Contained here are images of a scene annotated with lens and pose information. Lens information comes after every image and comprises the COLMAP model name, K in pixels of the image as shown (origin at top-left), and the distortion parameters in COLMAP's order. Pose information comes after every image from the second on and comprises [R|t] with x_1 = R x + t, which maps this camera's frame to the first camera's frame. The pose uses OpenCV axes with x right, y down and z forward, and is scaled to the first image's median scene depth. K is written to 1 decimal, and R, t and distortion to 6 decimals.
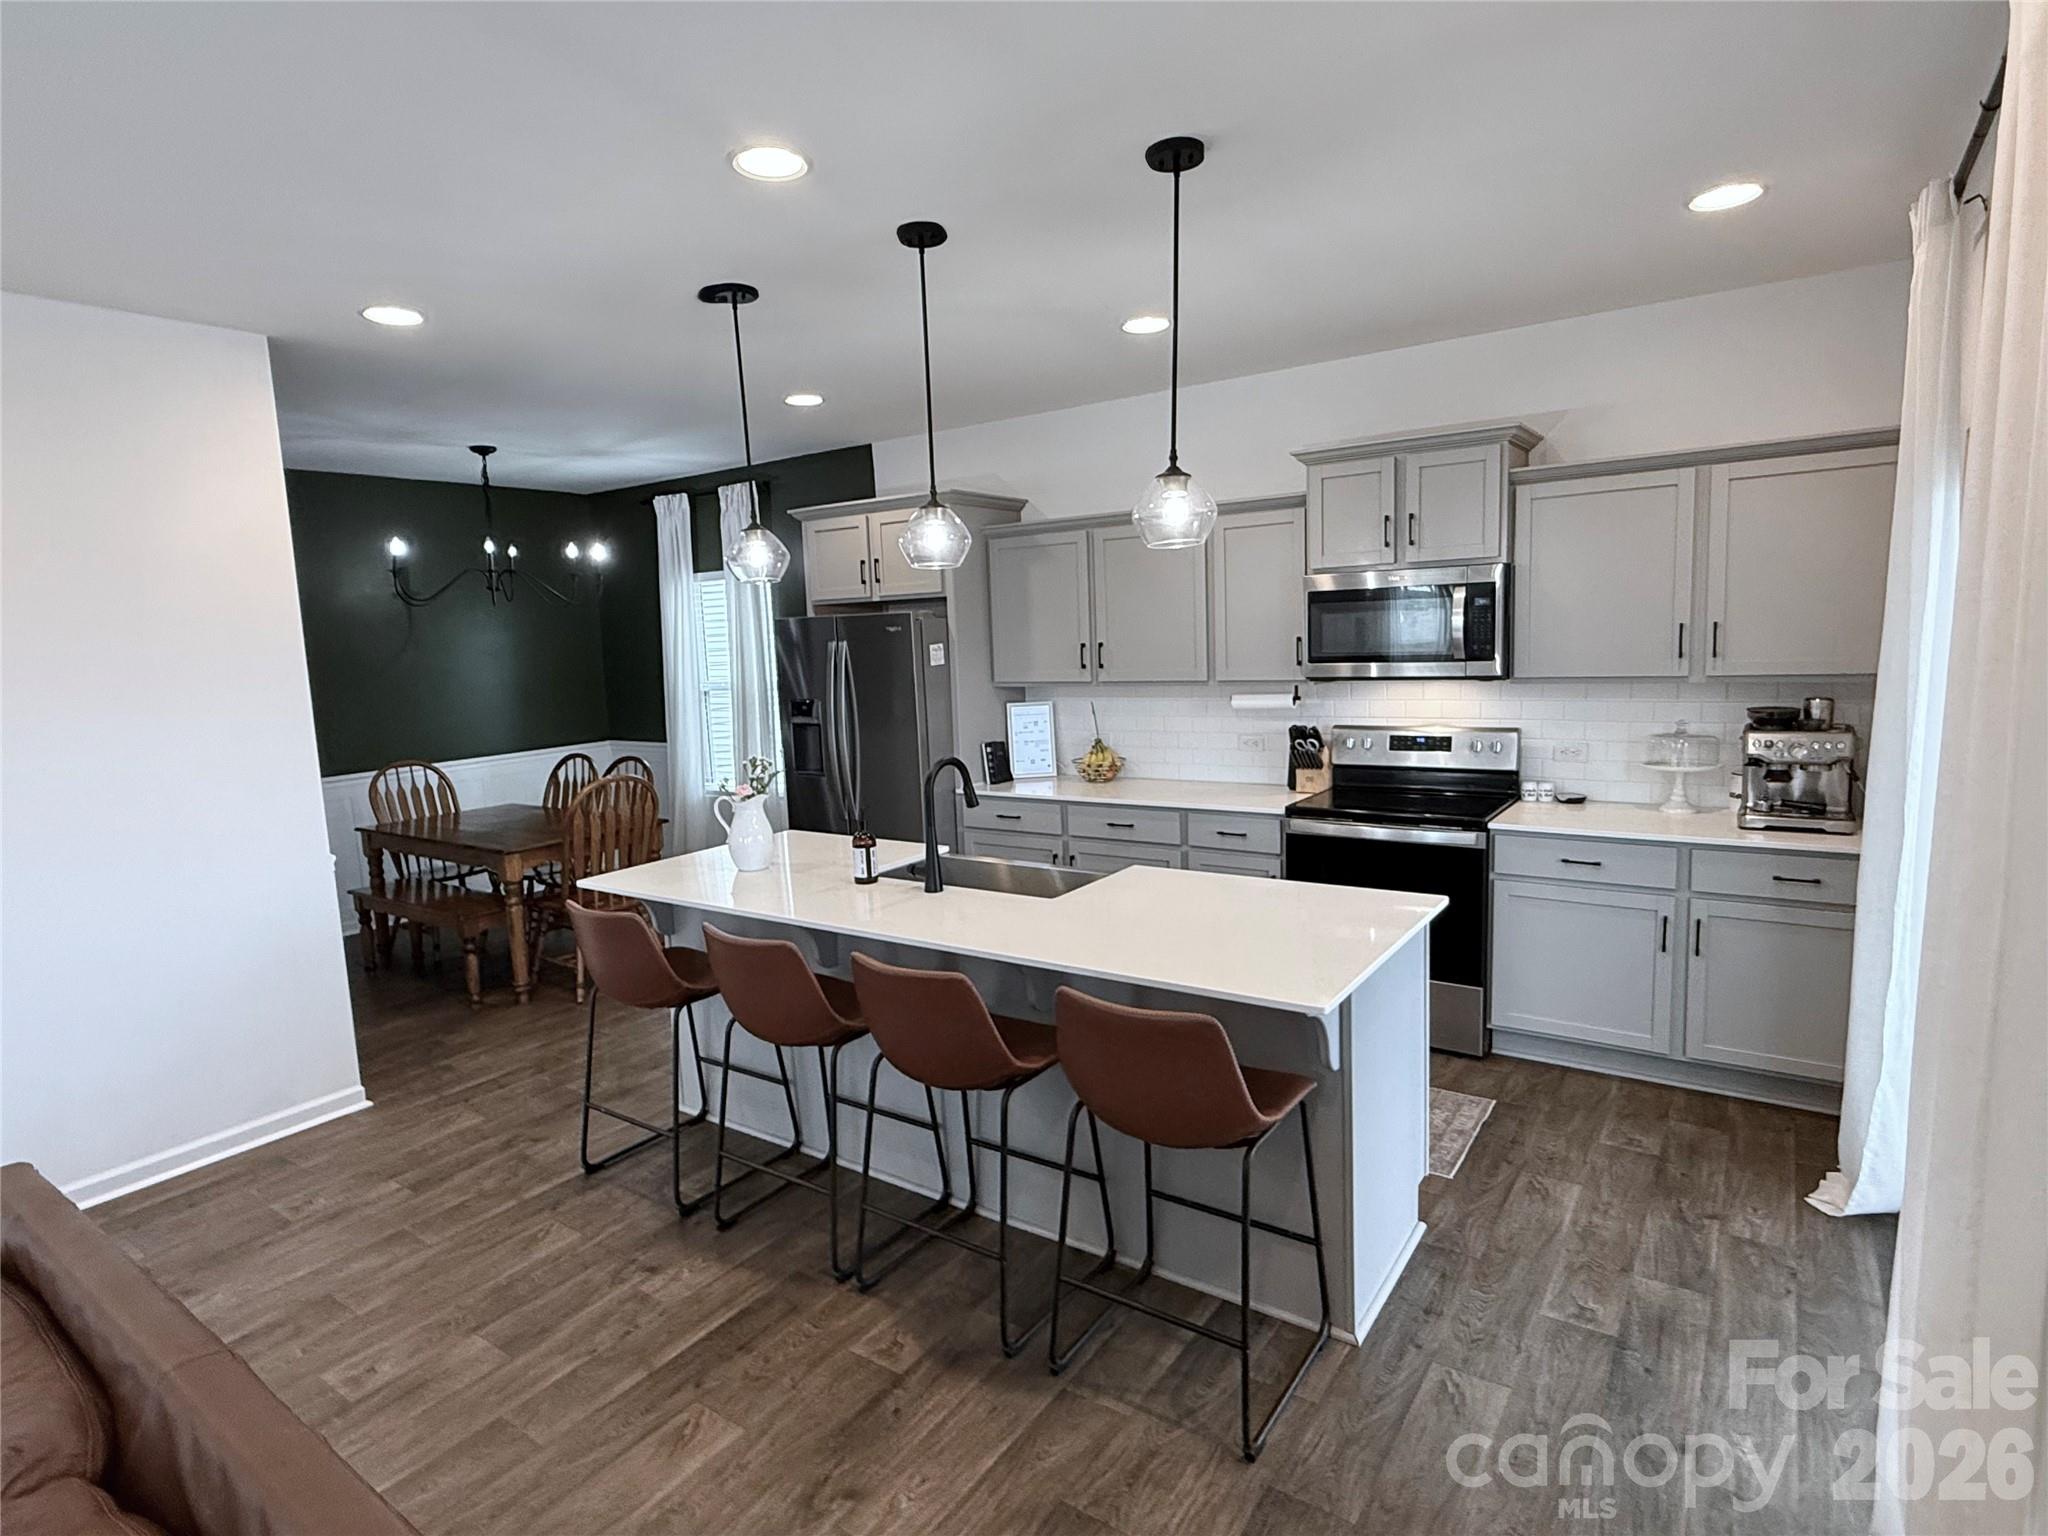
lens RADIAL K [[1090.9, 0, 1011.2], [0, 1090.9, 769.5], [0, 0, 1]] dist [0.000247, 0.000004]
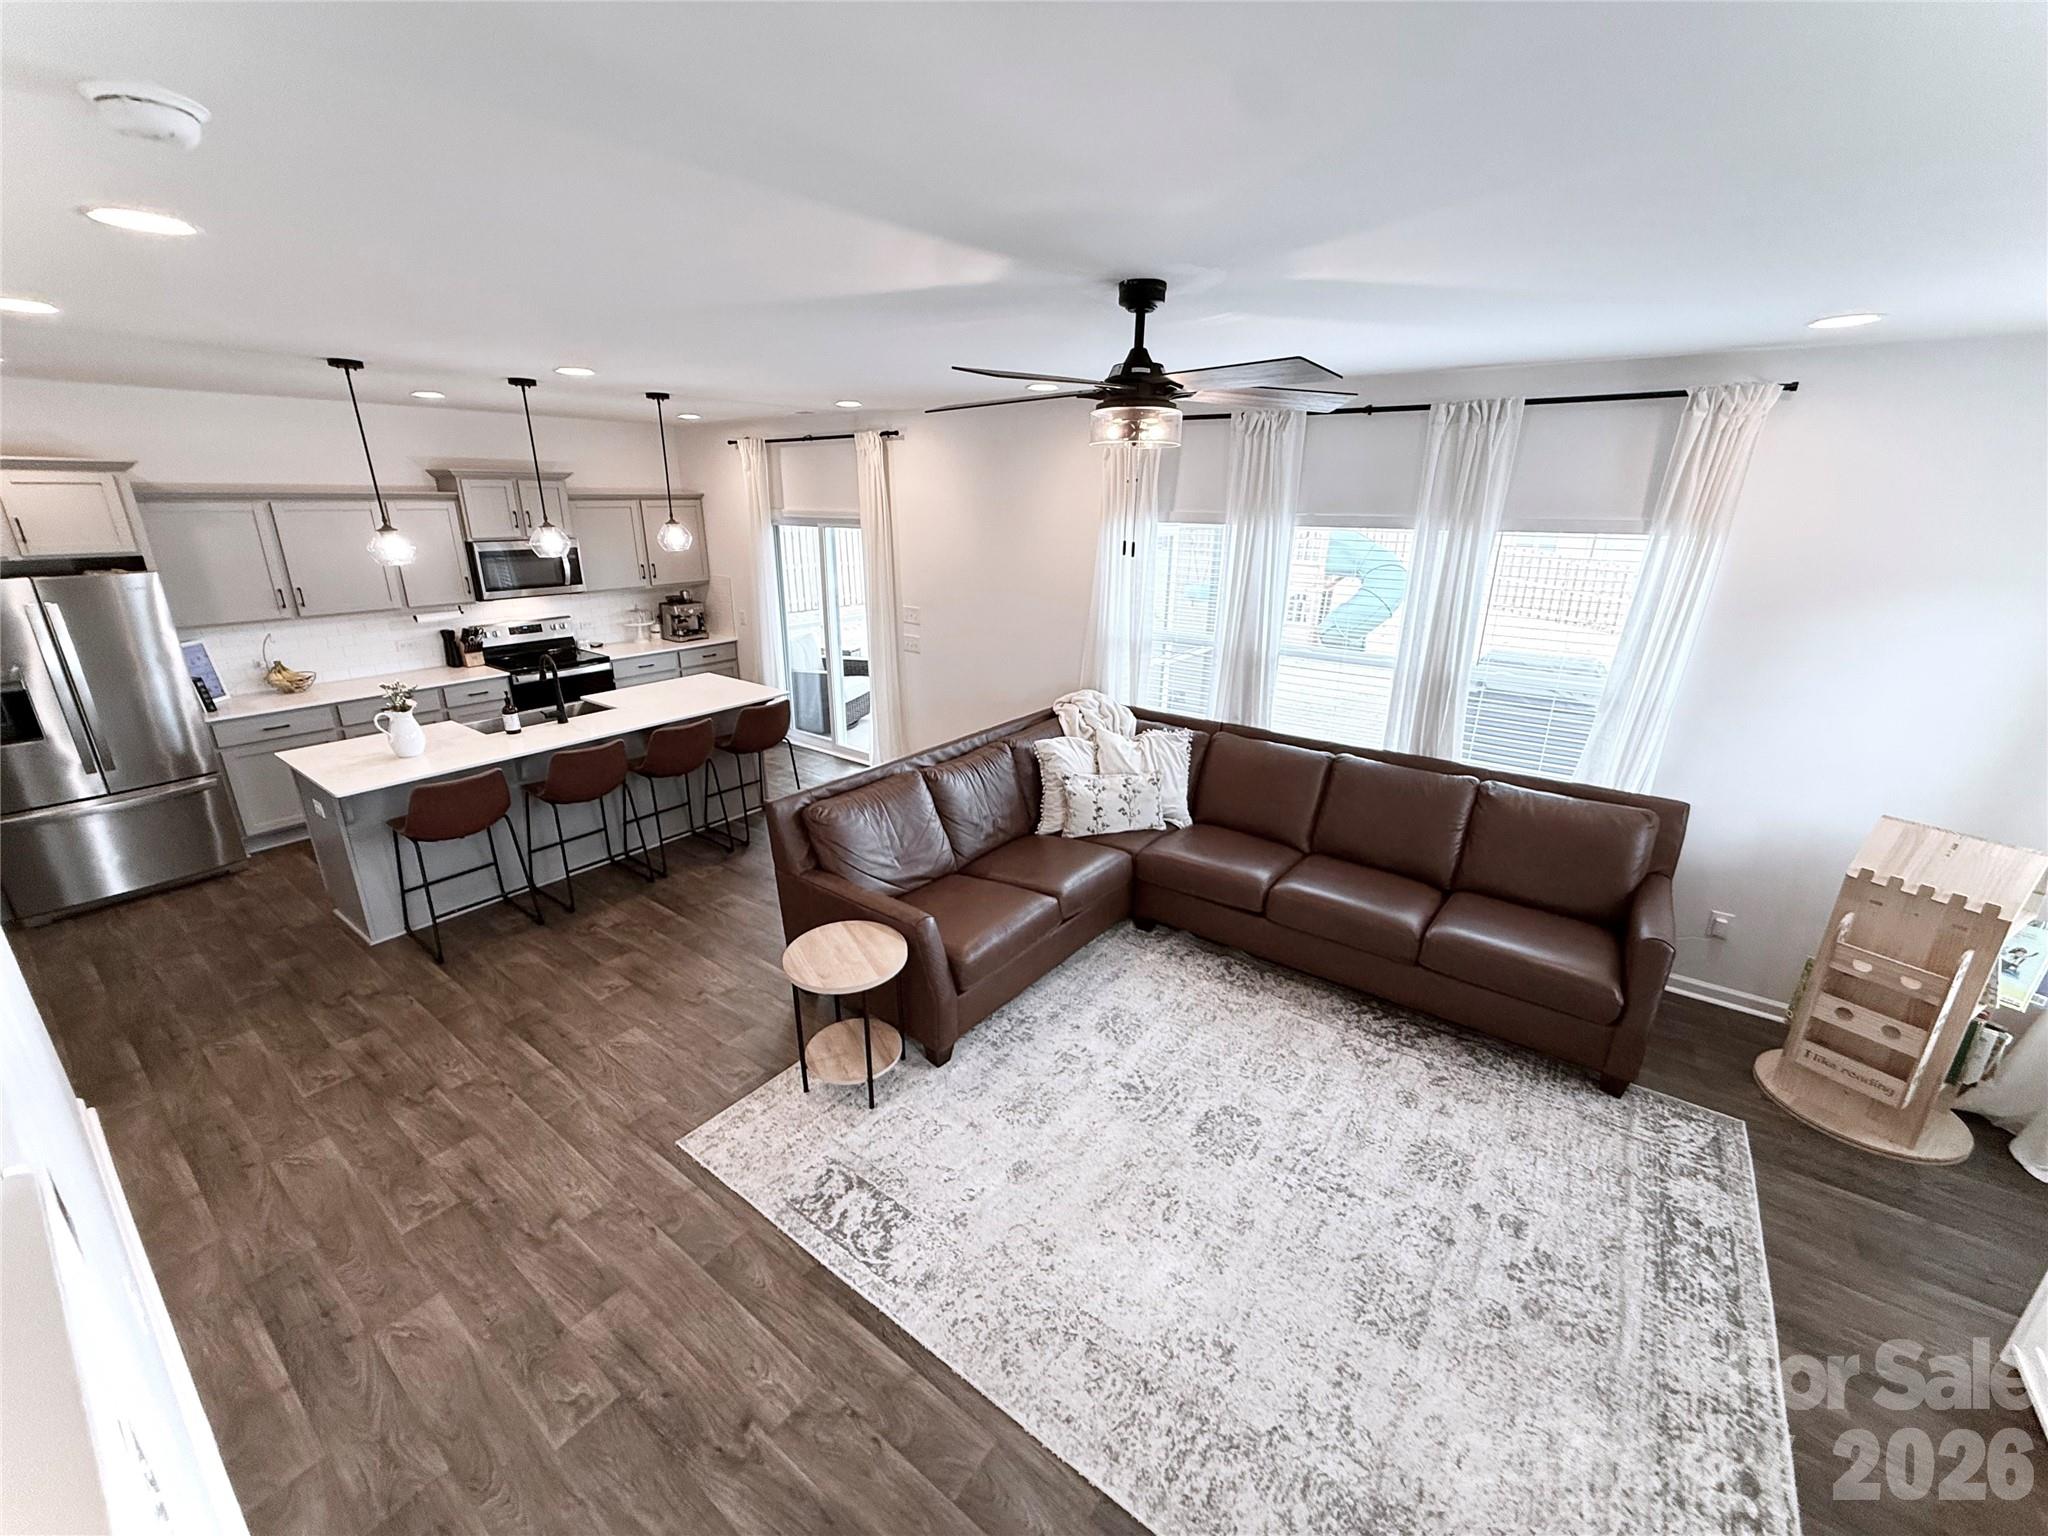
lens RADIAL K [[813.3, 0, 1015.5], [0, 813.3, 769.0], [0, 0, 1]] dist [0.002032, -0.000876]
pose [[0.023855, -0.280965, 0.959422, -1.083431], [0.117354, 0.953847, 0.276414, -0.086903], [-0.992804, 0.105998, 0.055727, 0.081034]]
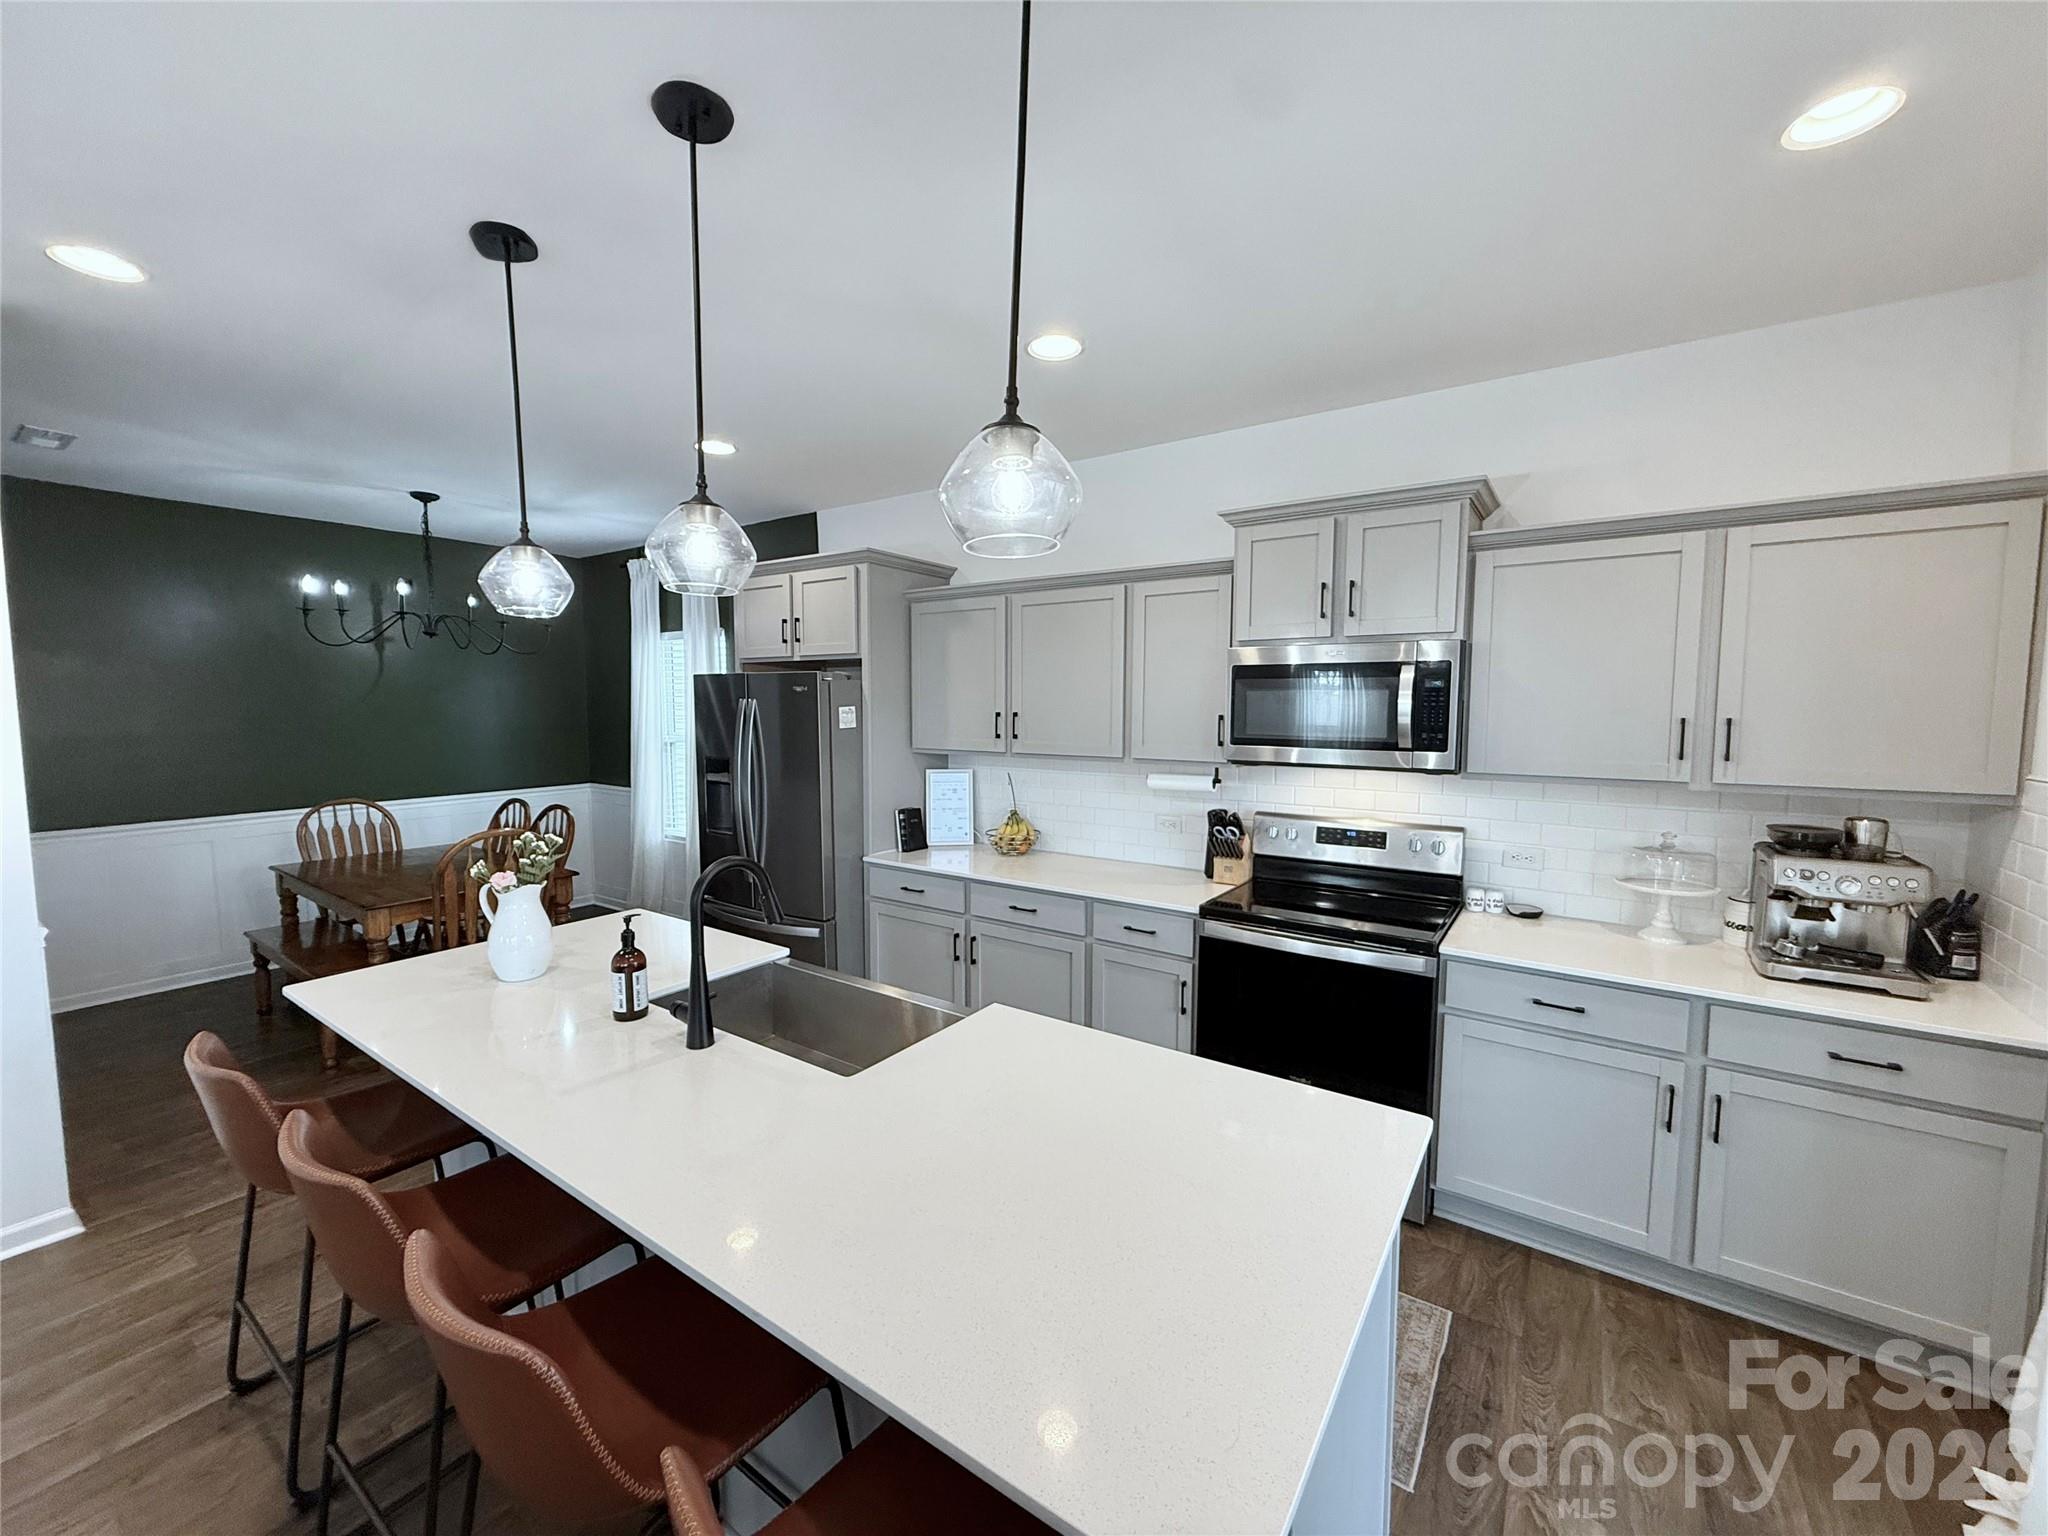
lens RADIAL K [[813.3, 0, 1015.5], [0, 813.3, 769.0], [0, 0, 1]] dist [0.002032, -0.000876]
pose [[0.999068, 0.042482, 0.007687, 0.090254], [-0.042093, 0.998092, -0.045180, -0.039167], [-0.009591, 0.044814, 0.998949, 0.330123]]
